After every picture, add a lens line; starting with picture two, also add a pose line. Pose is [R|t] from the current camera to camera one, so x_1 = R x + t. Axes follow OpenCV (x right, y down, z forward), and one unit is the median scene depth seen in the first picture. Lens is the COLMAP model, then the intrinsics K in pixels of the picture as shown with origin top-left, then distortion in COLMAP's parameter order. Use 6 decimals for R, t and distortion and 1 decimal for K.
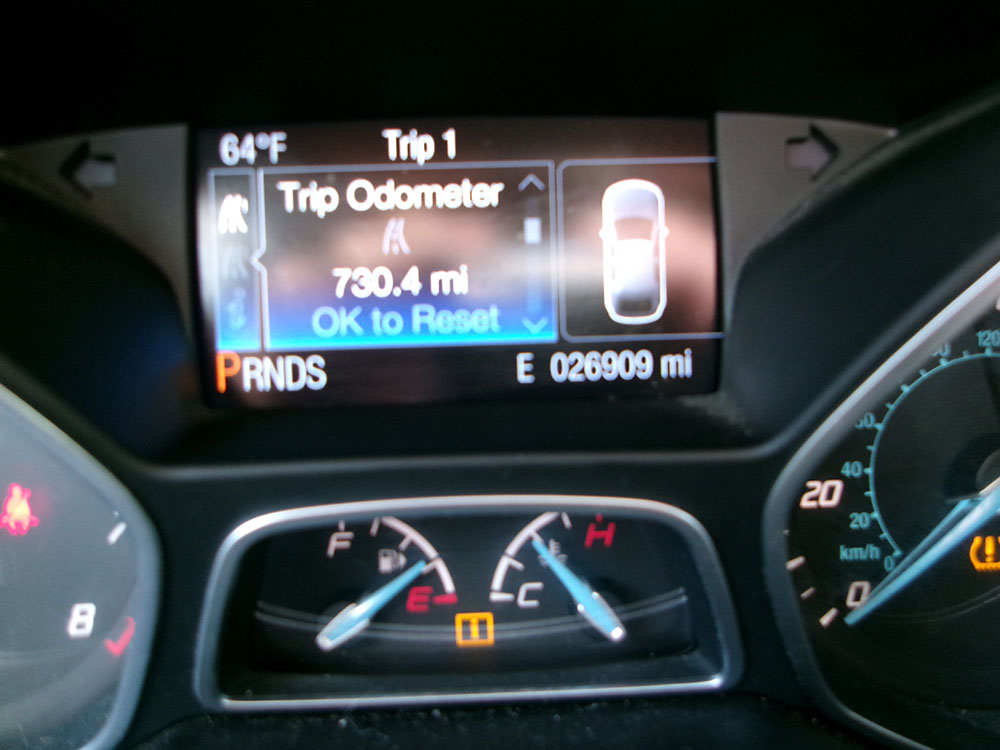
lens RADIAL K [[772.7, 0, 500.6], [0, 772.7, 375.2], [0, 0, 1]] dist [-0.016602, 0.029621]
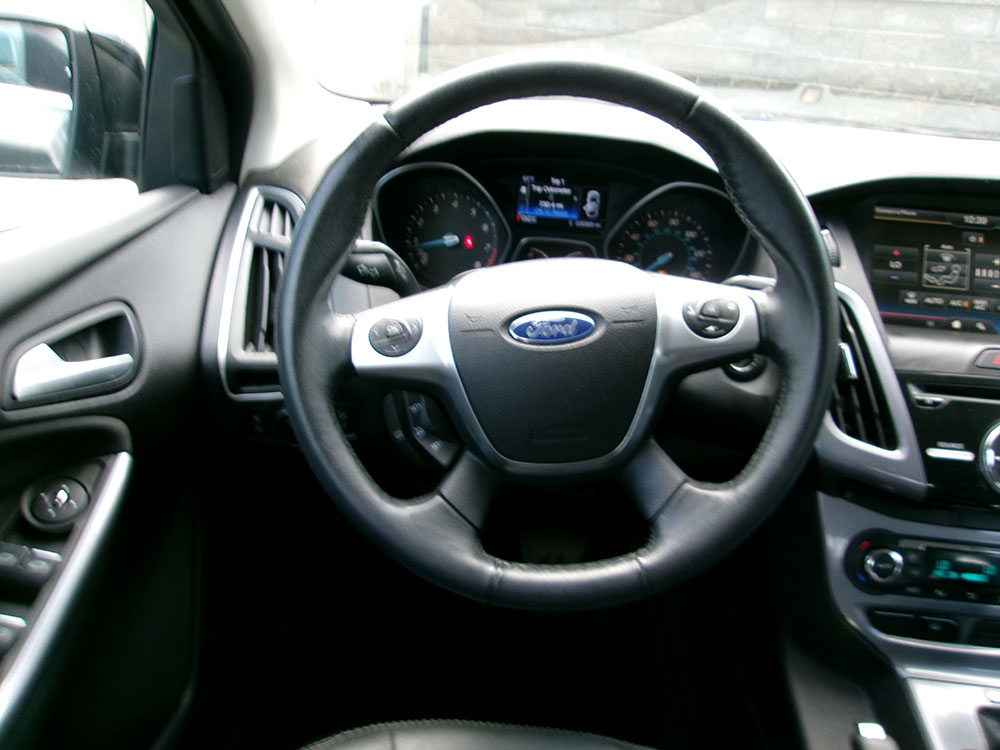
lens RADIAL K [[772.7, 0, 499.4], [0, 772.7, 374.6], [0, 0, 1]] dist [-0.016602, 0.029621]
pose [[0.992432, 0.116749, -0.038052, -0.146670], [-0.108468, 0.978752, 0.174007, 0.152643], [0.057558, -0.168563, 0.984009, -4.840145]]
